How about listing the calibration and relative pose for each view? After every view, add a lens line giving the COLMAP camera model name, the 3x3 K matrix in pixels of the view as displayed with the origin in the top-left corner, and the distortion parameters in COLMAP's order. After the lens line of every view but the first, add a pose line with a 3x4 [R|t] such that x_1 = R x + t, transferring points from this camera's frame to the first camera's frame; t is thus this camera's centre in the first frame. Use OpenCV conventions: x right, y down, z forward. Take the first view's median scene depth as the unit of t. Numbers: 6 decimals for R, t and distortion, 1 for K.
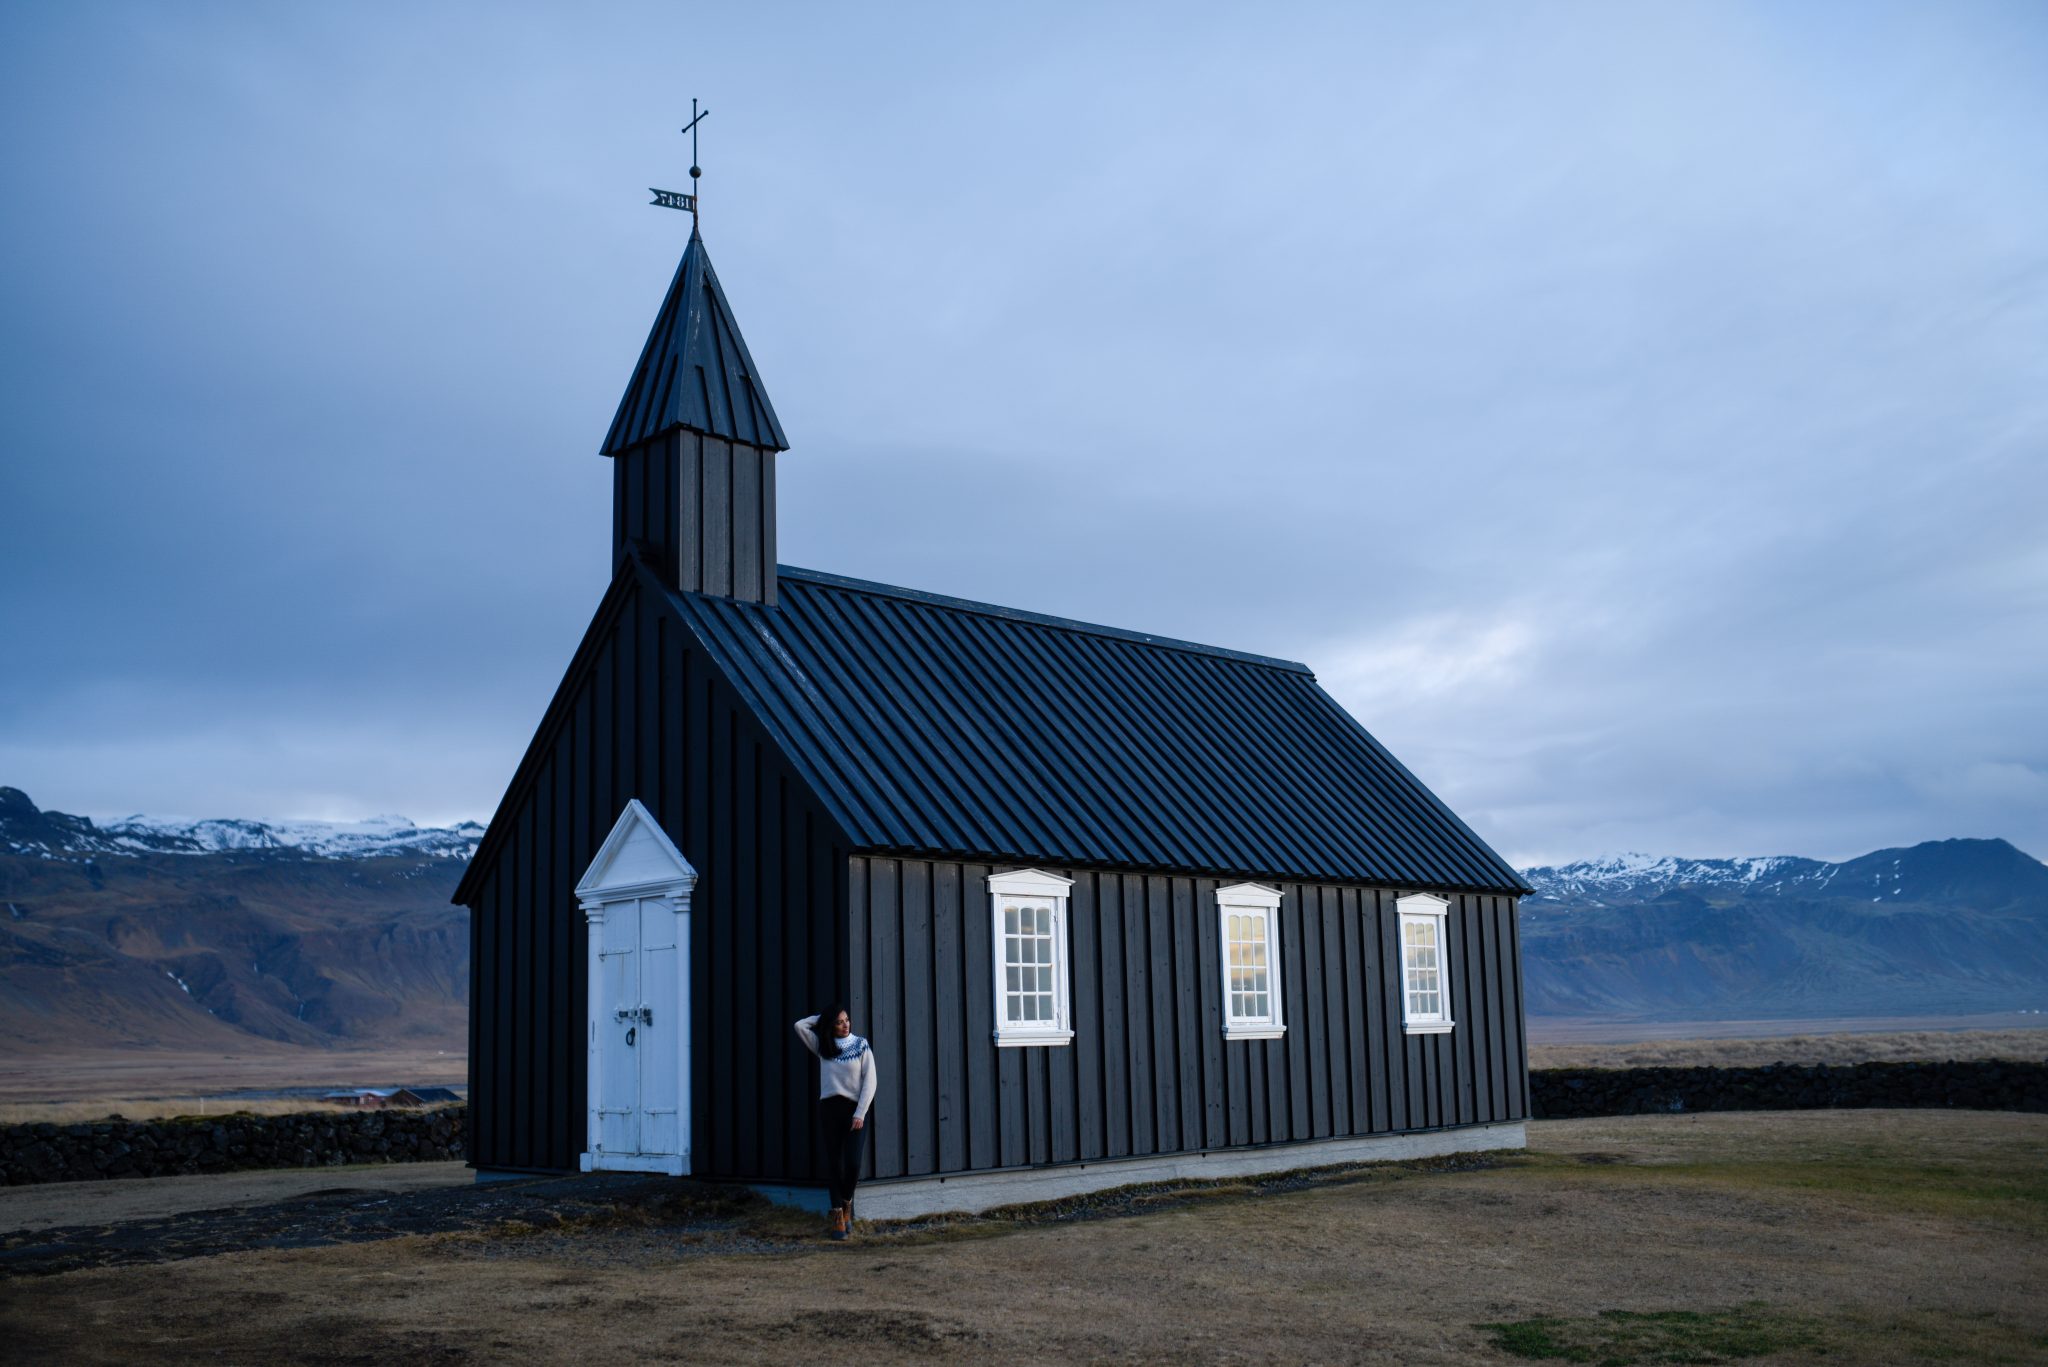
lens RADIAL K [[2068.0, 0, 1024.0], [0, 2068.0, 683.5], [0, 0, 1]] dist [-0.053909, -0.016613]
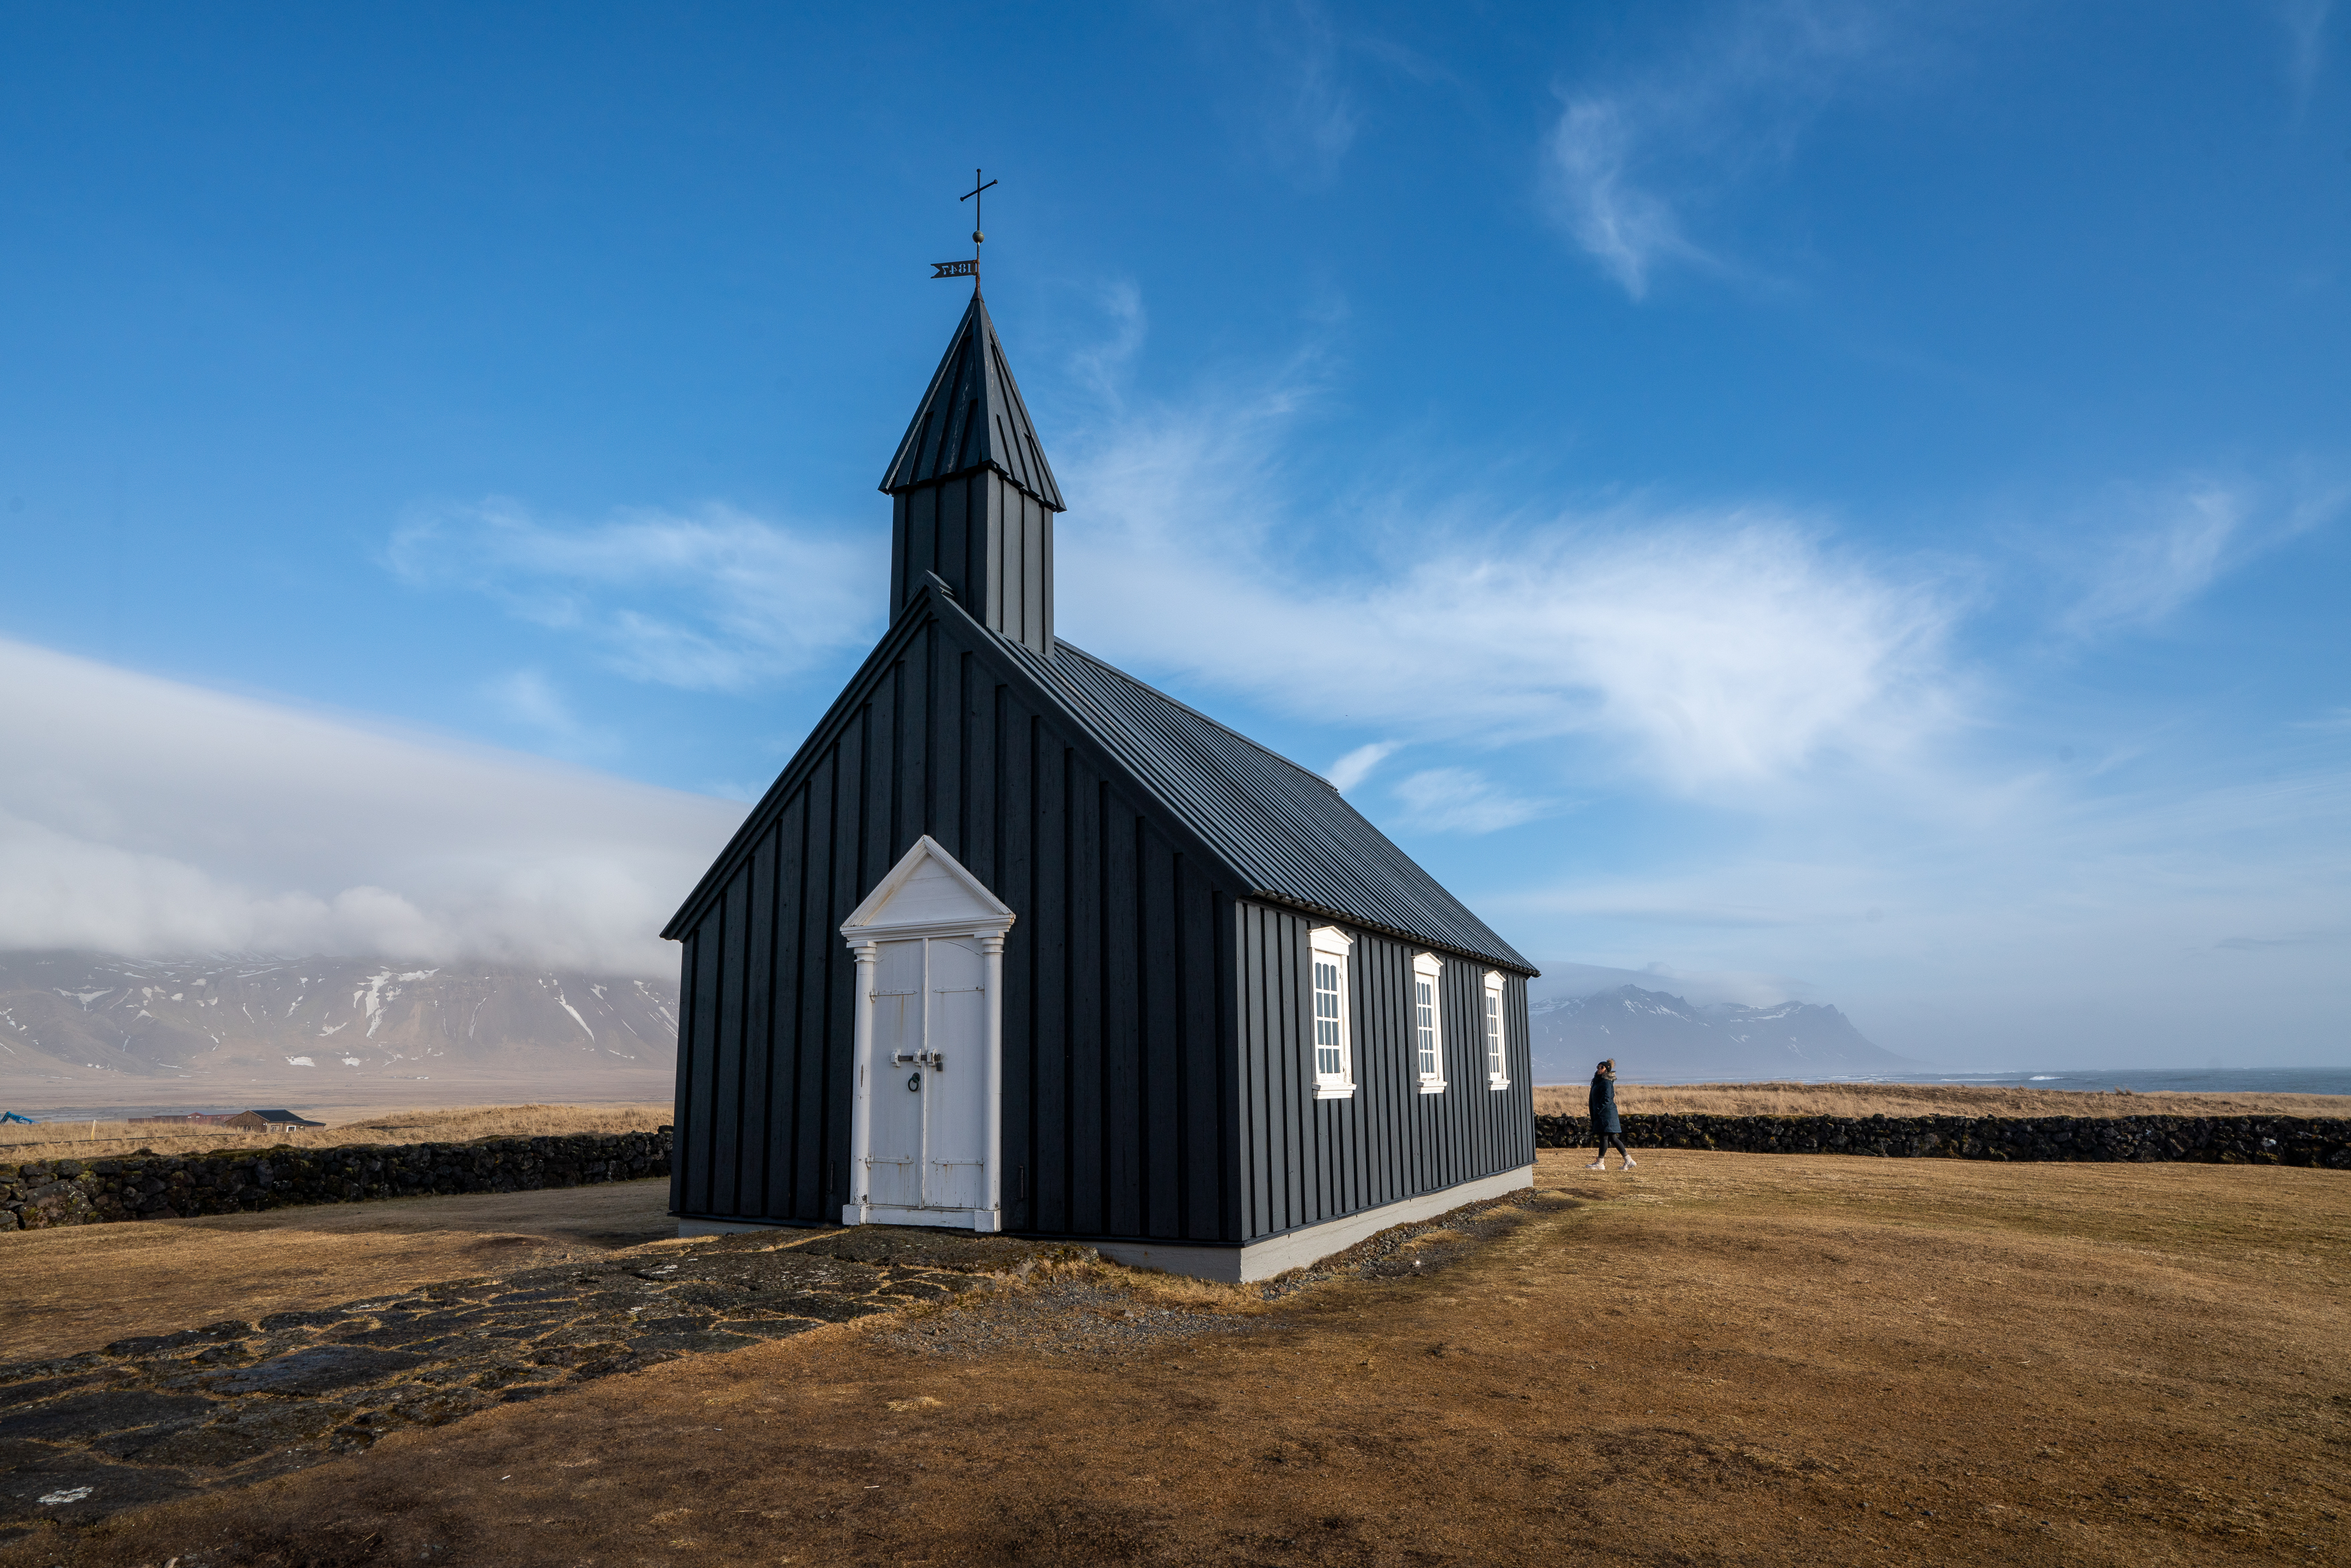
lens RADIAL K [[1368.2, 0, 1173.4], [0, 1368.2, 822.3], [0, 0, 1]] dist [-0.032250, 0.001323]
pose [[0.946755, 0.077175, 0.312569, -0.273428], [-0.071555, 0.997002, -0.029428, 0.059051], [-0.313903, 0.005495, 0.949439, 0.348186]]
